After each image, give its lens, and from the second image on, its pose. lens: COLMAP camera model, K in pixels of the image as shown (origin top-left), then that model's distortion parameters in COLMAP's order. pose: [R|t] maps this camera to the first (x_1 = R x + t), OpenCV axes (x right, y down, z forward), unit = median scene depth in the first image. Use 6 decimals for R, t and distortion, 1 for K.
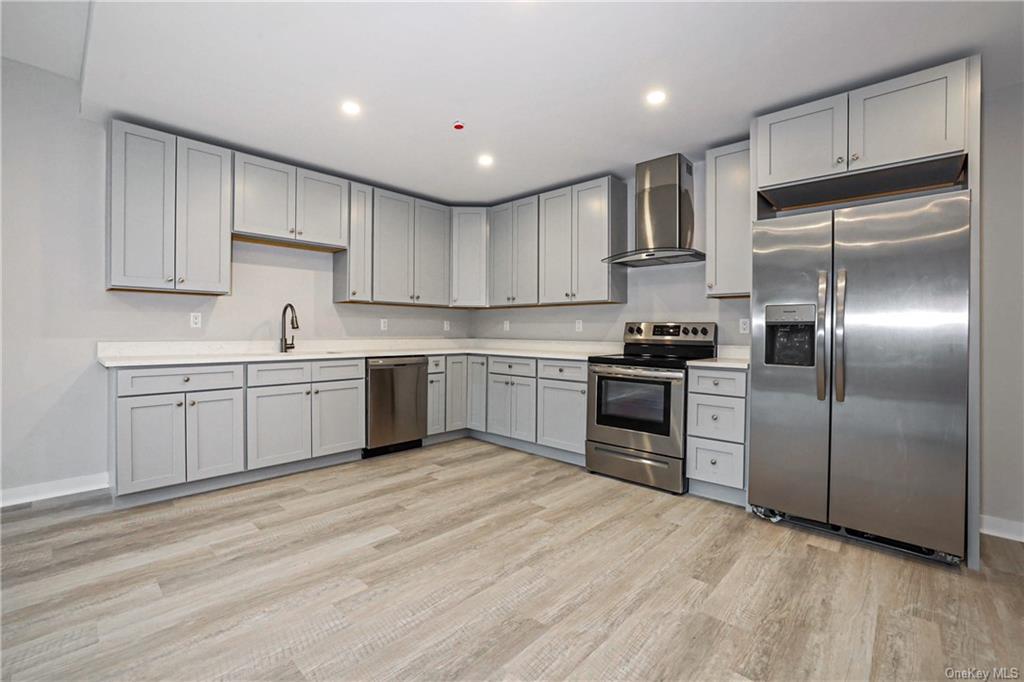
lens RADIAL K [[442.9, 0, 500.9], [0, 442.9, 340.0], [0, 0, 1]] dist [-0.042498, 0.010814]
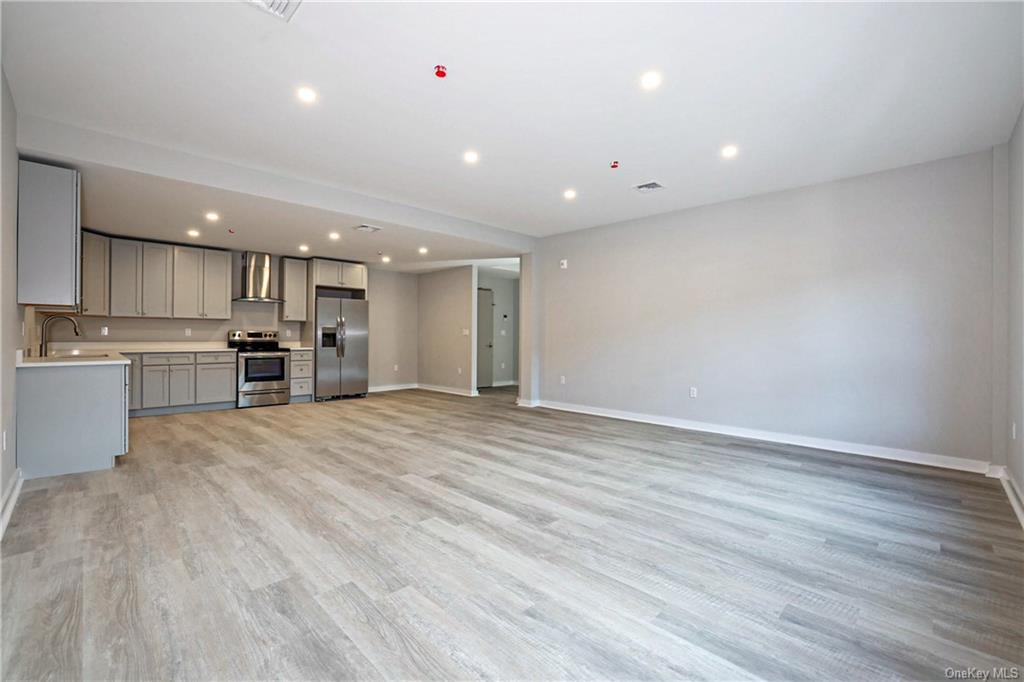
lens RADIAL K [[442.9, 0, 511.8], [0, 442.9, 338.4], [0, 0, 1]] dist [-0.042498, 0.010814]
pose [[0.013704, -0.013734, 0.999812, -1.928356], [0.011543, 0.999841, 0.013576, -0.024366], [-0.999839, 0.011355, 0.013860, -0.256324]]
